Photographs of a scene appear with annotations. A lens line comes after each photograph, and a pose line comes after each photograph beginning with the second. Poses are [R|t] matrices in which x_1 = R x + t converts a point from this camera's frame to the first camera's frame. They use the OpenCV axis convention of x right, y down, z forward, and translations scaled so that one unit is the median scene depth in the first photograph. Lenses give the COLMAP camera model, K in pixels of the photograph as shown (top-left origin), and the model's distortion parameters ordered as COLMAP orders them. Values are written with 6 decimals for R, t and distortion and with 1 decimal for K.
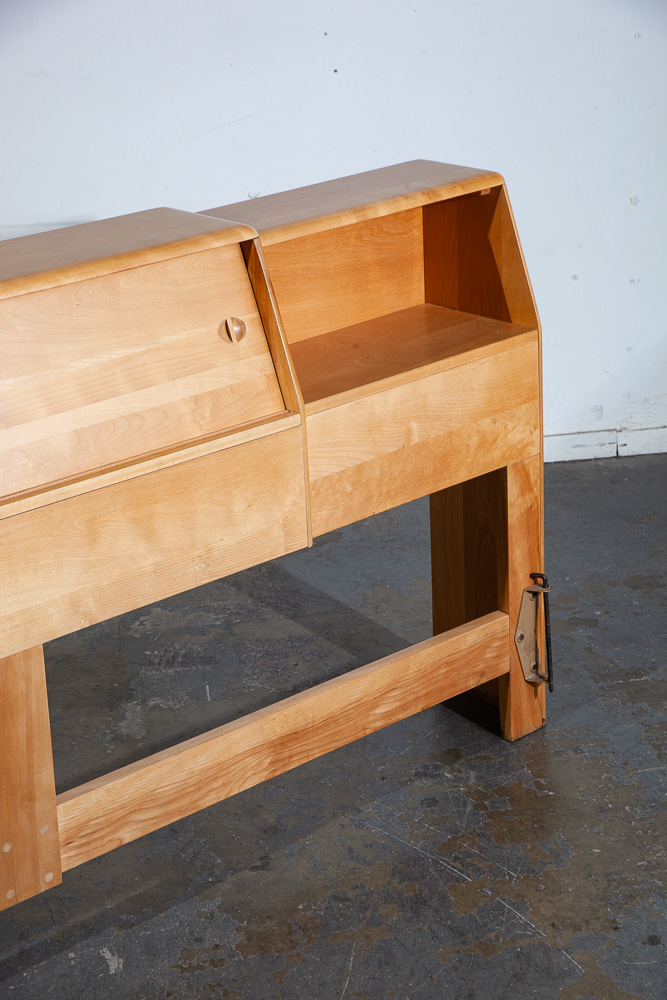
lens RADIAL K [[2075.5, 0, 333.5], [0, 2075.5, 500.0], [0, 0, 1]] dist [0.328583, 0.048862]
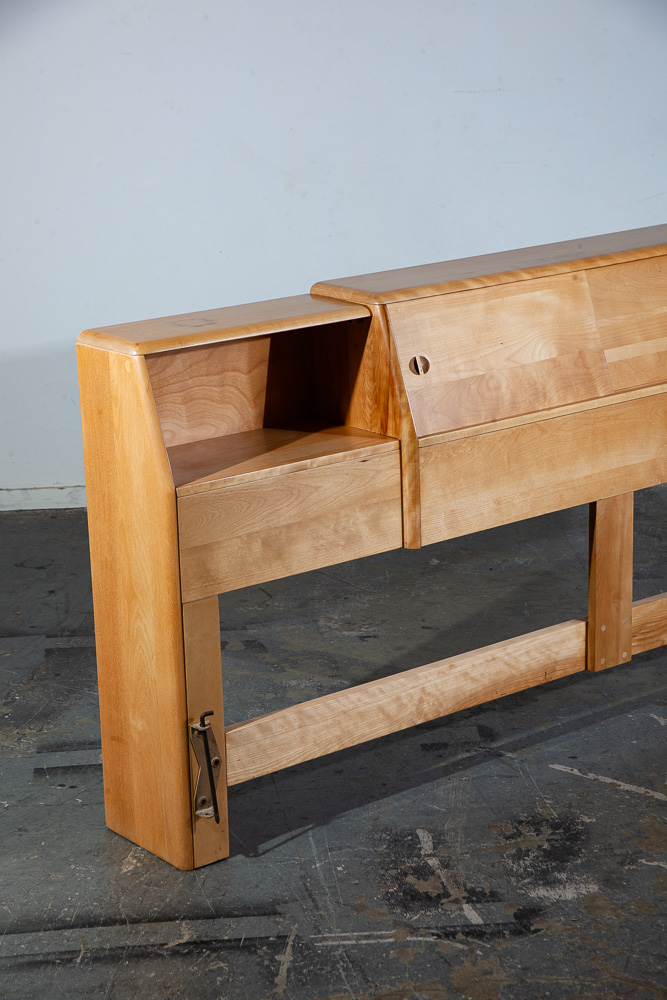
lens RADIAL K [[2075.5, 0, 333.5], [0, 2075.5, 500.0], [0, 0, 1]] dist [0.328583, 0.048862]
pose [[0.997962, 0.026923, -0.057845, -0.254196], [-0.031833, 0.995811, -0.085715, 0.200274], [0.055295, 0.087382, 0.994639, -0.488899]]
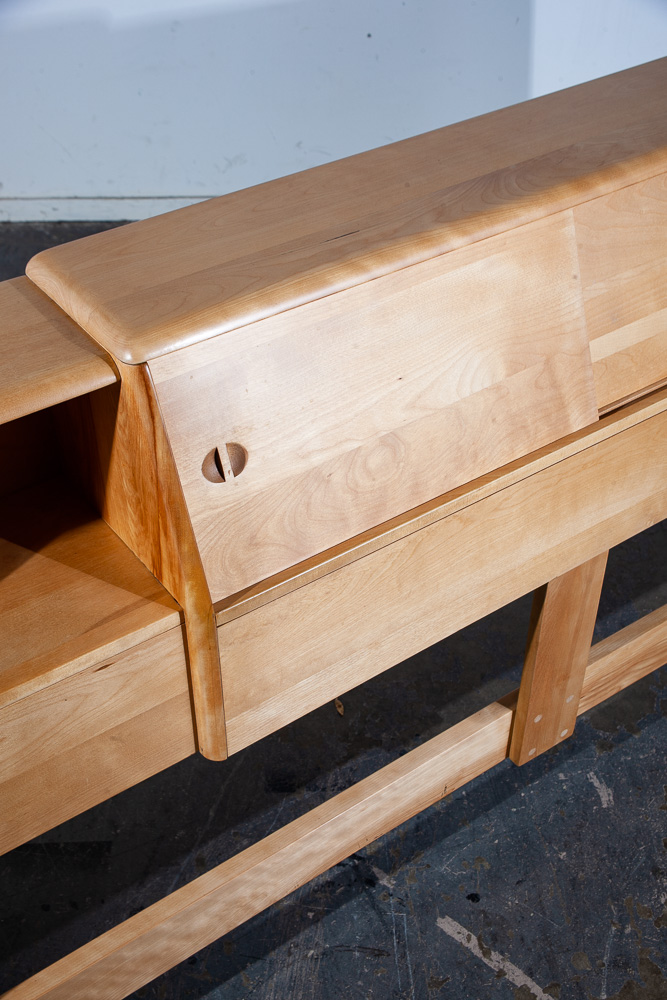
lens RADIAL K [[1268.5, 0, 331.4], [0, 1268.5, 525.5], [0, 0, 1]] dist [0.006293, 0.037388]
pose [[0.993549, 0.097672, -0.057619, -0.219544], [-0.072303, 0.937040, 0.341656, -0.120481], [0.087362, -0.335286, 0.938057, 0.431756]]
